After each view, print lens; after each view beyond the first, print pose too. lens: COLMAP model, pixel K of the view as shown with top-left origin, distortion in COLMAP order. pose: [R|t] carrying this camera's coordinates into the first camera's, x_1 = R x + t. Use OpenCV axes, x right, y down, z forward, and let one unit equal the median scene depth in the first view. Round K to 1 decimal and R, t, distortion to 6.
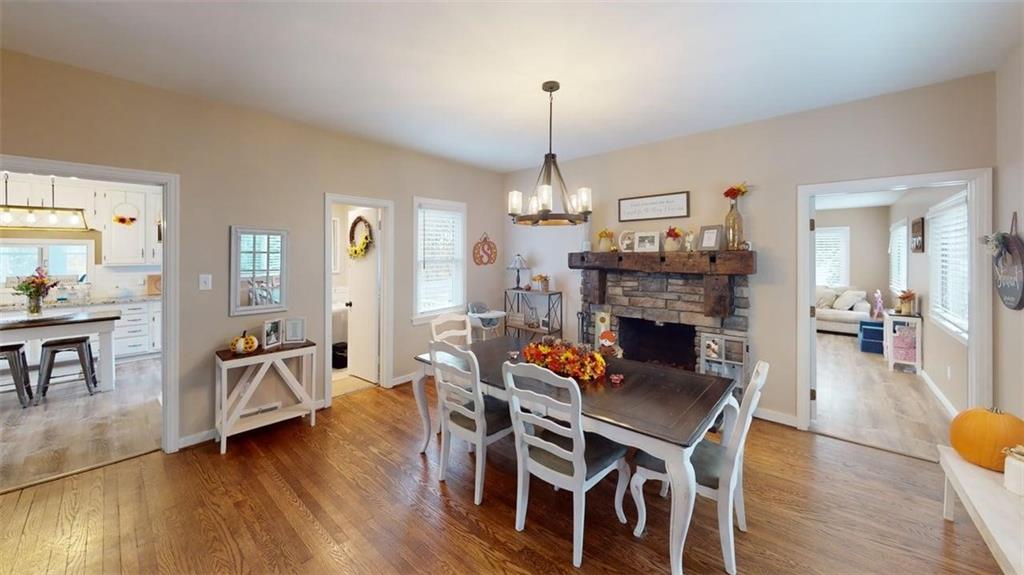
lens RADIAL K [[374.6, 0, 508.2], [0, 374.6, 286.5], [0, 0, 1]] dist [0.001746, -0.000410]
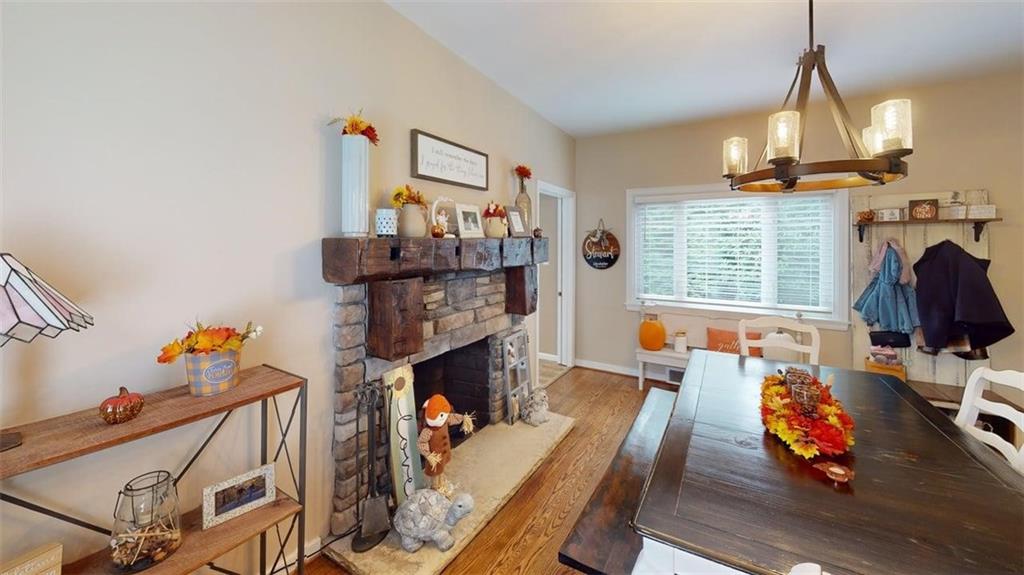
lens RADIAL K [[374.6, 0, 512.0], [0, 374.6, 277.3], [0, 0, 1]] dist [0.001746, -0.000410]
pose [[-0.210220, -0.093249, 0.973197, -0.251751], [0.089457, 0.989430, 0.114128, -0.095527], [-0.973553, 0.111051, -0.199657, 1.099349]]
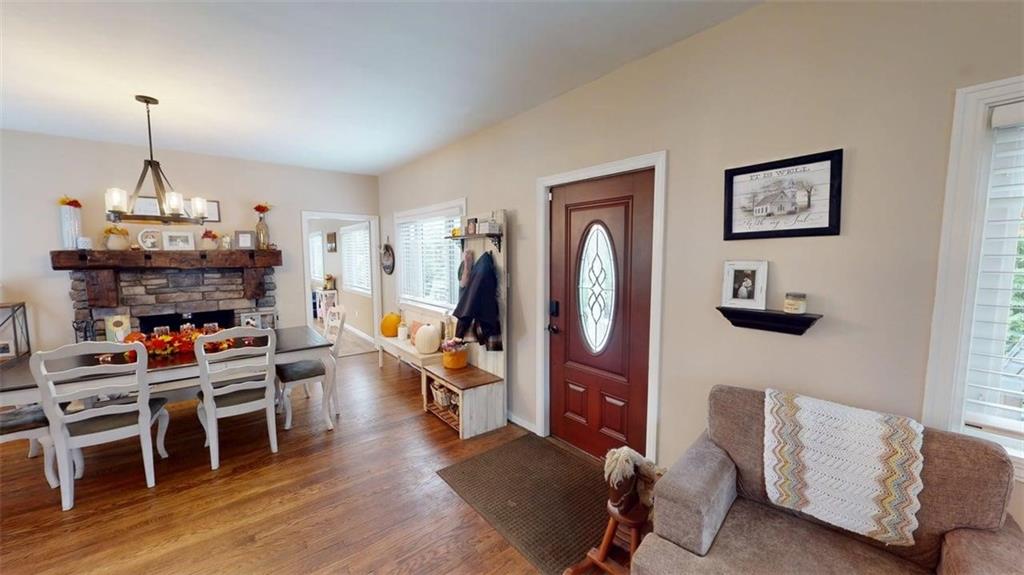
lens RADIAL K [[374.6, 0, 516.8], [0, 374.6, 273.9], [0, 0, 1]] dist [0.001746, -0.000410]
pose [[0.167213, -0.053489, 0.984469, -0.561854], [0.088082, 0.995345, 0.039119, 0.020292], [-0.981978, 0.080173, 0.171146, -0.147610]]
